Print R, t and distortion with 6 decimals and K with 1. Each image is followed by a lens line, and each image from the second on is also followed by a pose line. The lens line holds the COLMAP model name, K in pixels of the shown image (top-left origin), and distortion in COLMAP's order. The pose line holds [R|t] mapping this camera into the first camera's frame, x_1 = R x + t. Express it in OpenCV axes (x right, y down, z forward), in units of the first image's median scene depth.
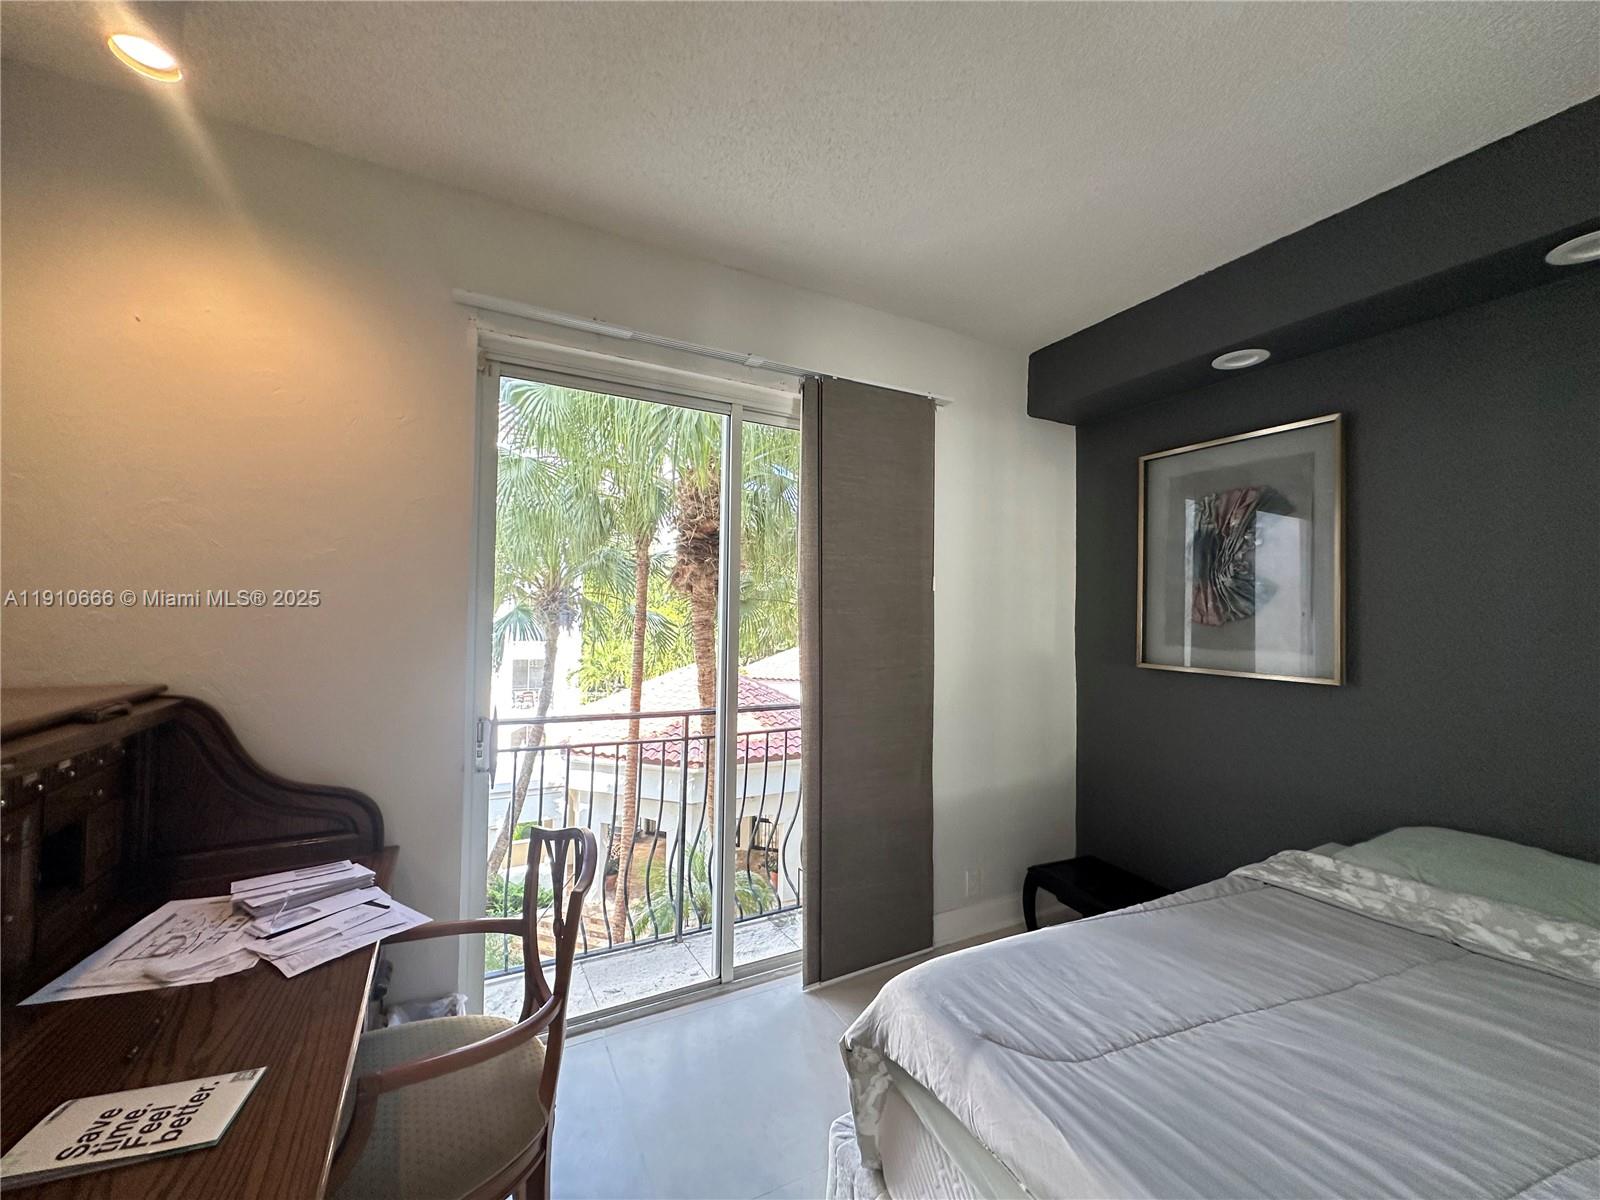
lens RADIAL K [[639.9, 0, 798.6], [0, 639.9, 605.0], [0, 0, 1]] dist [-0.000223, 0.000285]
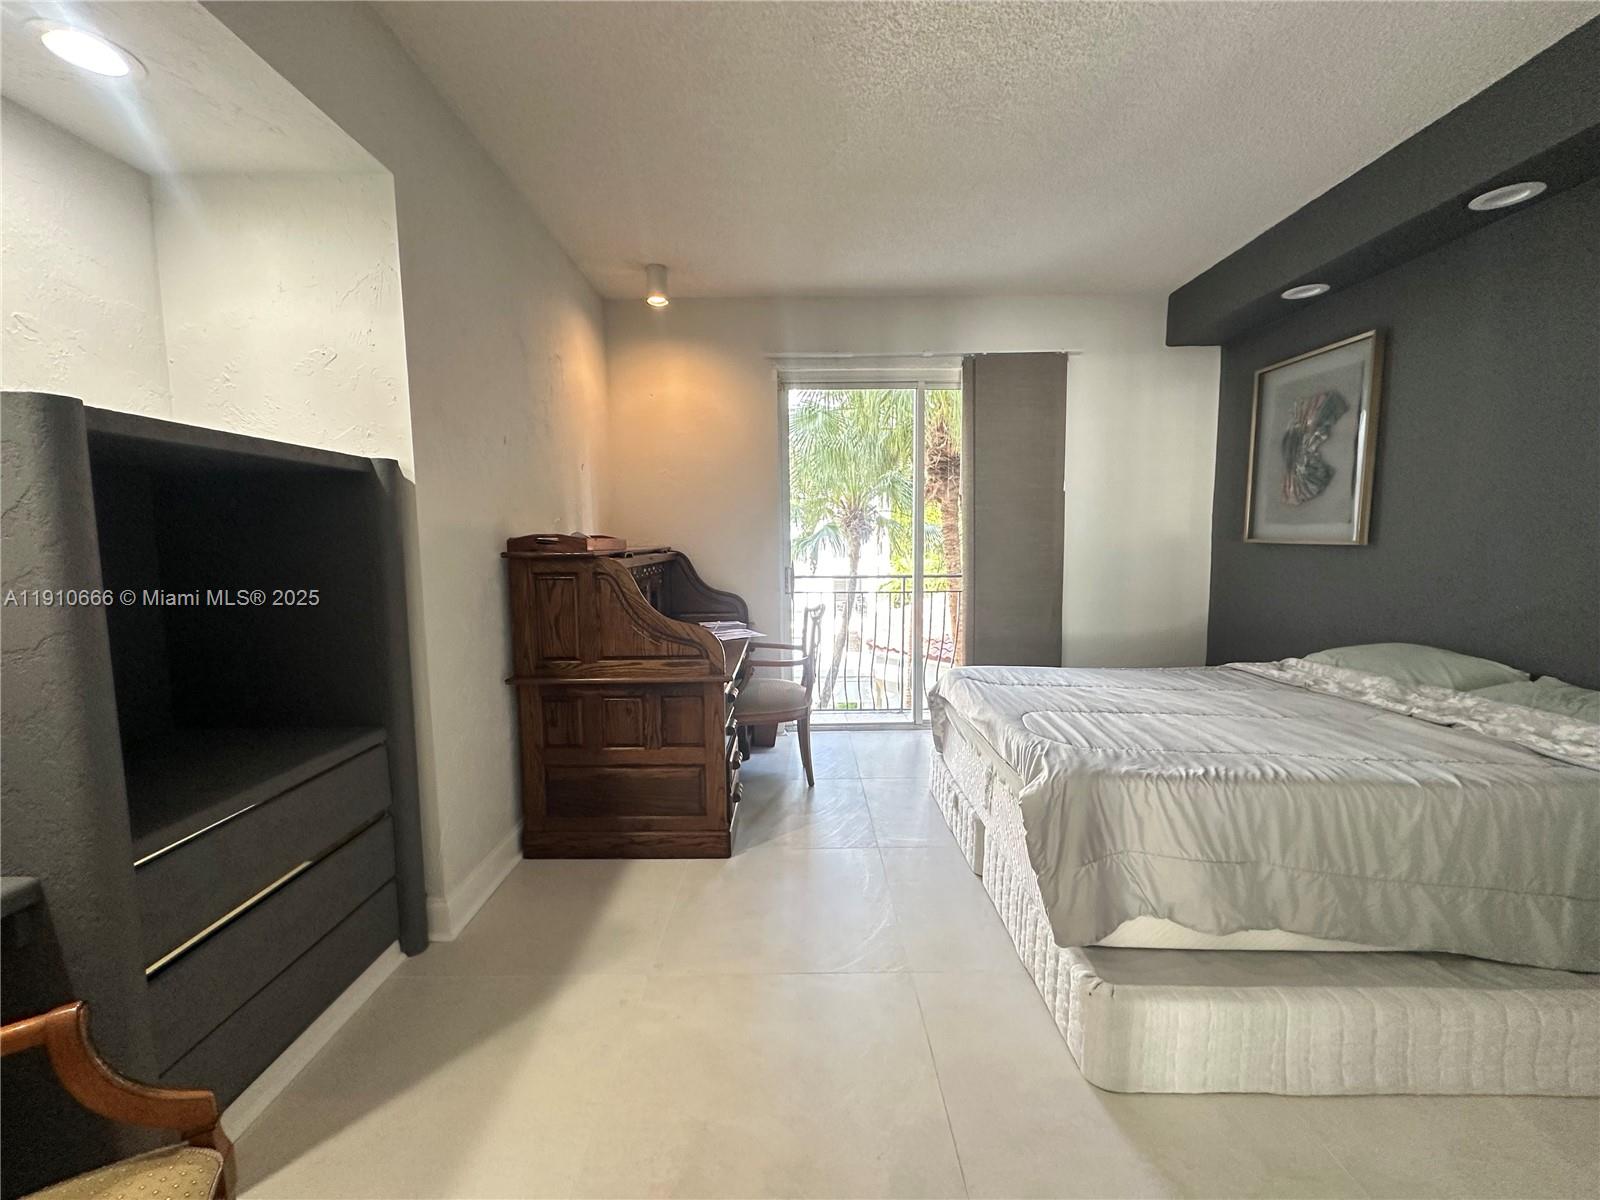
lens RADIAL K [[639.9, 0, 793.8], [0, 639.9, 599.7], [0, 0, 1]] dist [-0.000223, 0.000285]
pose [[0.884194, 0.022512, -0.466578, 0.362112], [0.031887, 0.993599, 0.108369, 0.047978], [0.466031, -0.110697, 0.877816, -0.595143]]
